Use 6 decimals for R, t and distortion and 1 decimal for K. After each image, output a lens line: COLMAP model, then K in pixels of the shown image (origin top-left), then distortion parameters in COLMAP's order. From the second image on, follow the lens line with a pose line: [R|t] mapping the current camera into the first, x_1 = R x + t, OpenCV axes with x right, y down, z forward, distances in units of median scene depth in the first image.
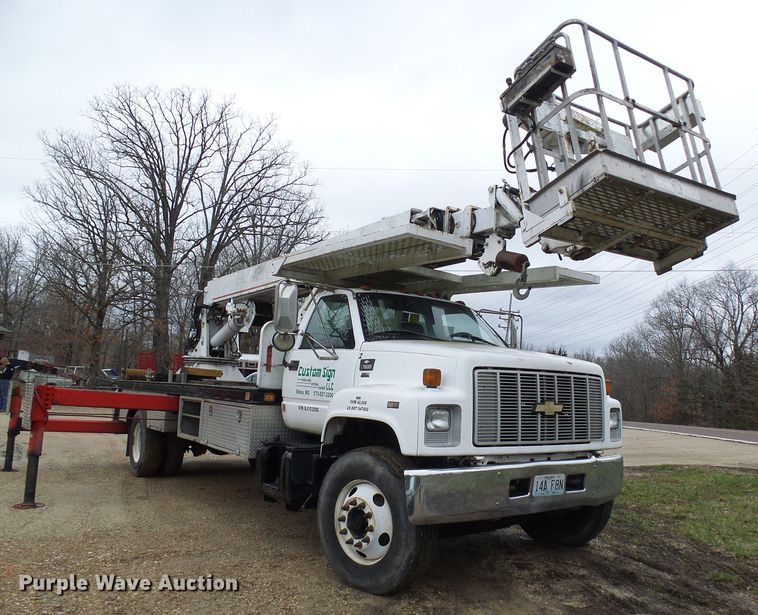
lens RADIAL K [[596.3, 0, 378.8], [0, 596.3, 323.5], [0, 0, 1]] dist [-0.035971, -0.000846]
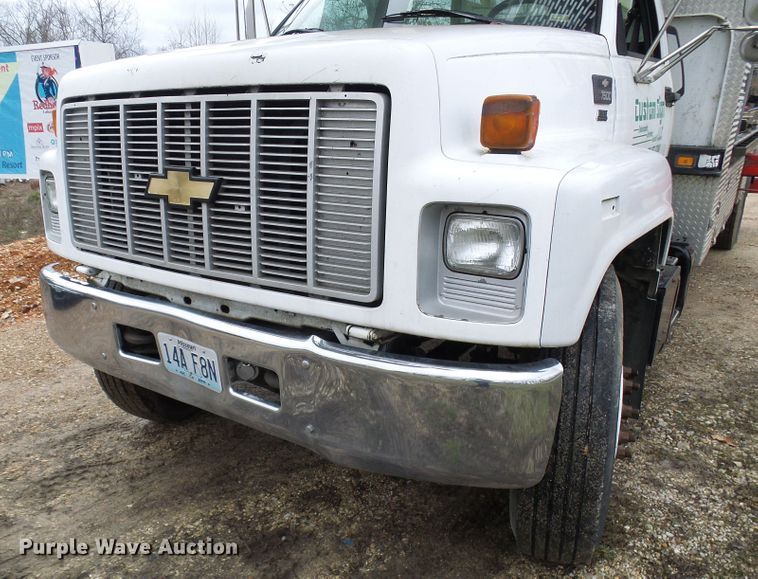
lens RADIAL K [[599.7, 0, 336.6], [0, 599.7, 320.6], [0, 0, 1]] dist [-0.004454, -0.003777]
pose [[0.349462, 0.248964, -0.903268, 0.728602], [0.111251, 0.946205, 0.303841, 0.116995], [0.930322, -0.206670, 0.302966, 0.969405]]
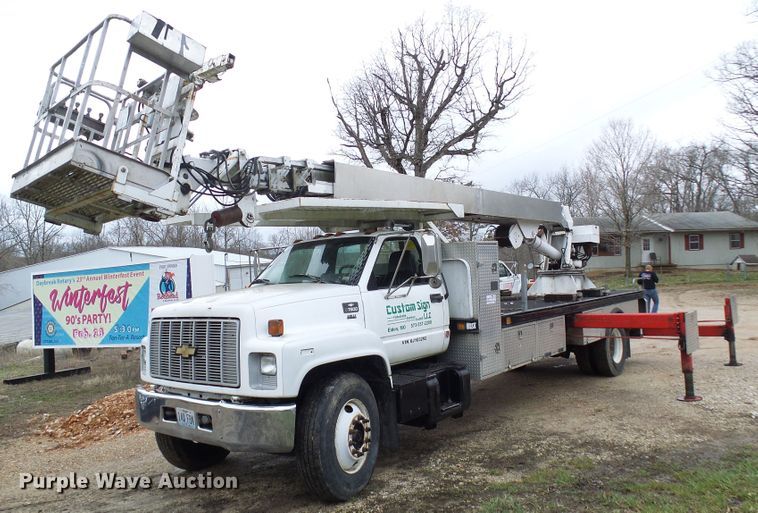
lens RADIAL K [[559.8, 0, 395.7], [0, 559.8, 255.9], [0, 0, 1]] dist [-0.028384, 0.000348]
pose [[0.294882, -0.112751, -0.948858, 1.460490], [0.157998, 0.985098, -0.067955, 0.100535], [0.942381, -0.129879, 0.308302, 1.088390]]
